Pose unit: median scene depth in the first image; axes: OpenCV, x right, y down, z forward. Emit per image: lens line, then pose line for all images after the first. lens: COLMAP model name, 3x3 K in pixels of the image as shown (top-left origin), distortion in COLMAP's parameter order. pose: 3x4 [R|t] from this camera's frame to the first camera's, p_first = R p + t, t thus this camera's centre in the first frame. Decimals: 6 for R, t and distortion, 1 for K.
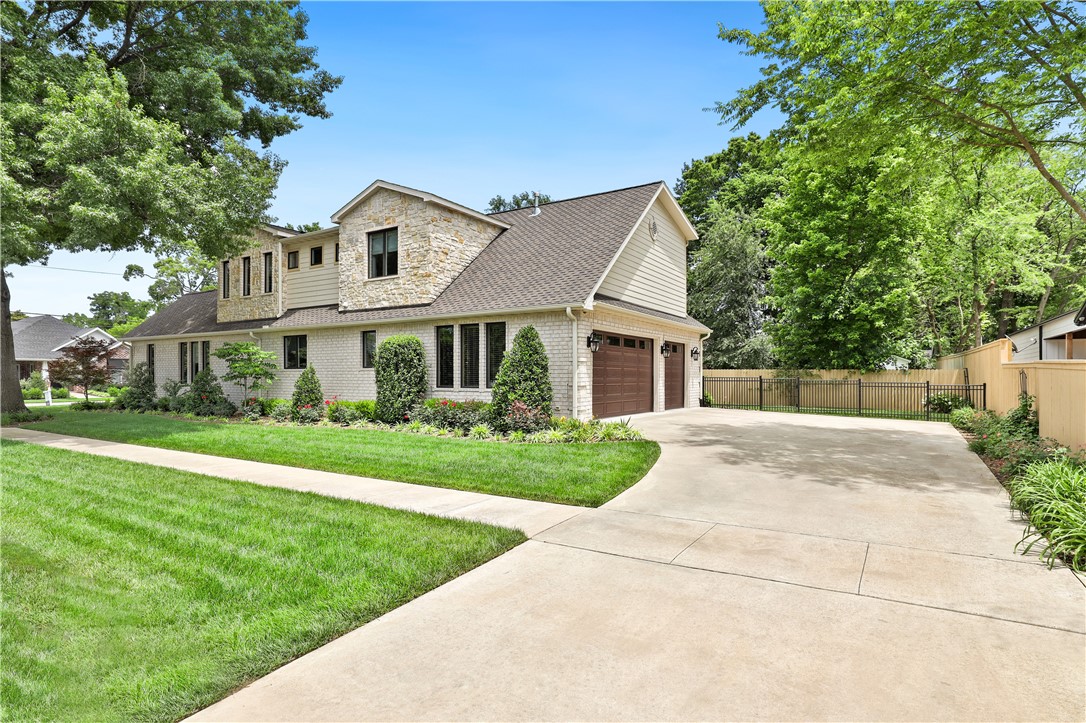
lens RADIAL K [[562.6, 0, 544.4], [0, 562.6, 381.5], [0, 0, 1]] dist [0.001957, 0.000173]
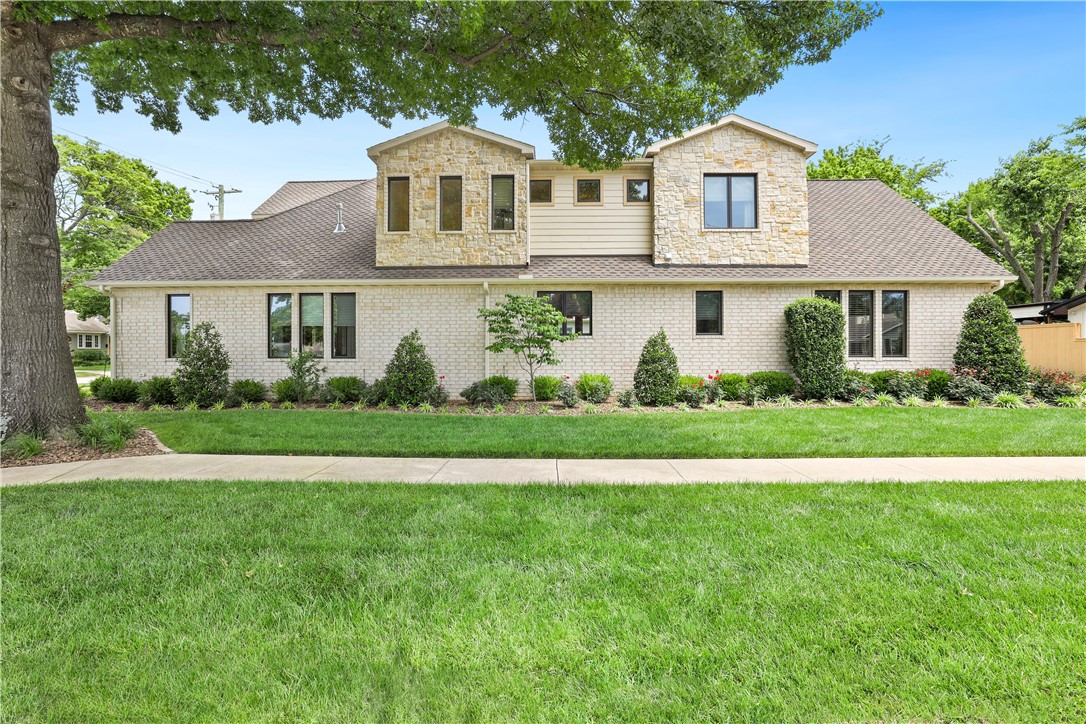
lens RADIAL K [[450.0, 0, 543.7], [0, 450.0, 348.4], [0, 0, 1]] dist [-0.018699, -0.000049]
pose [[0.857574, -0.001525, 0.514358, -0.846620], [0.004989, 0.999973, -0.005352, -0.002446], [-0.514336, 0.007156, 0.857559, 0.546478]]
